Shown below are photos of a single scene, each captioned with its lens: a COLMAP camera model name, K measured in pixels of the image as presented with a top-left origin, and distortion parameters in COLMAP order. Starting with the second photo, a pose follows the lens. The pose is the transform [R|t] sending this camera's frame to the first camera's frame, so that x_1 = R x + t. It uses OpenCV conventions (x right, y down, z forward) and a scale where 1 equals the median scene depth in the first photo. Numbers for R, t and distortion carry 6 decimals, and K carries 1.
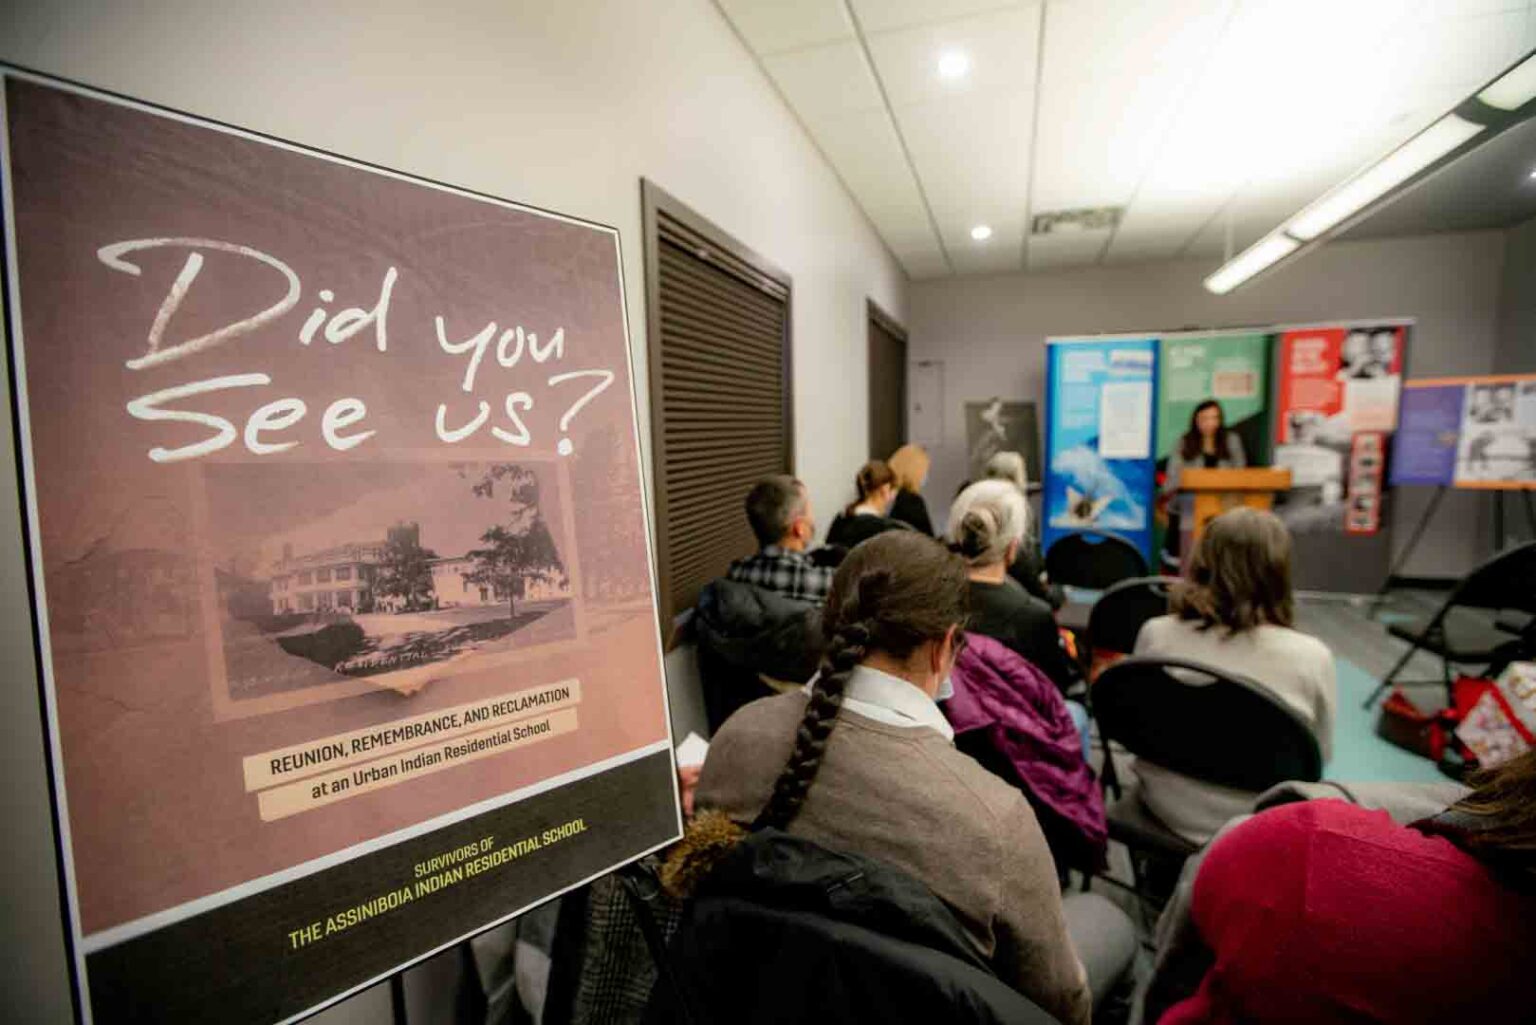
lens RADIAL K [[705.0, 0, 778.0], [0, 705.0, 522.3], [0, 0, 1]] dist [-0.038872, 0.013237]
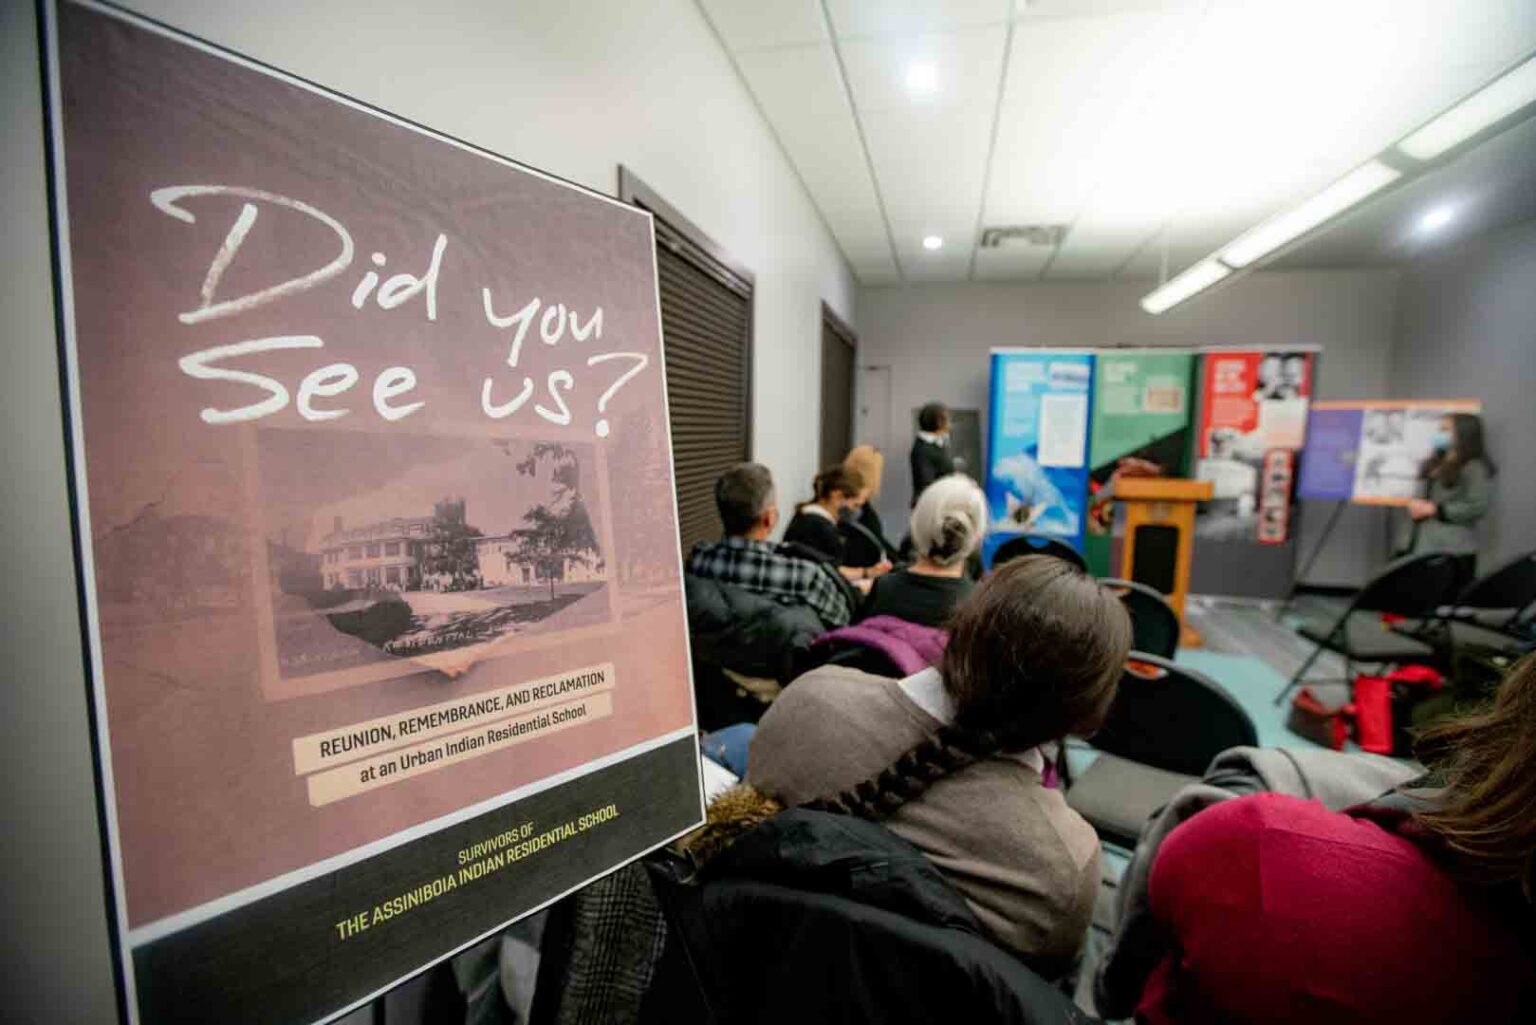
lens RADIAL K [[705.0, 0, 783.2], [0, 705.0, 524.8], [0, 0, 1]] dist [-0.038872, 0.013237]
pose [[0.994882, 0.021877, 0.098649, -0.138746], [-0.022116, 0.999755, 0.001329, 0.020505], [-0.098596, -0.003503, 0.995121, -0.007684]]
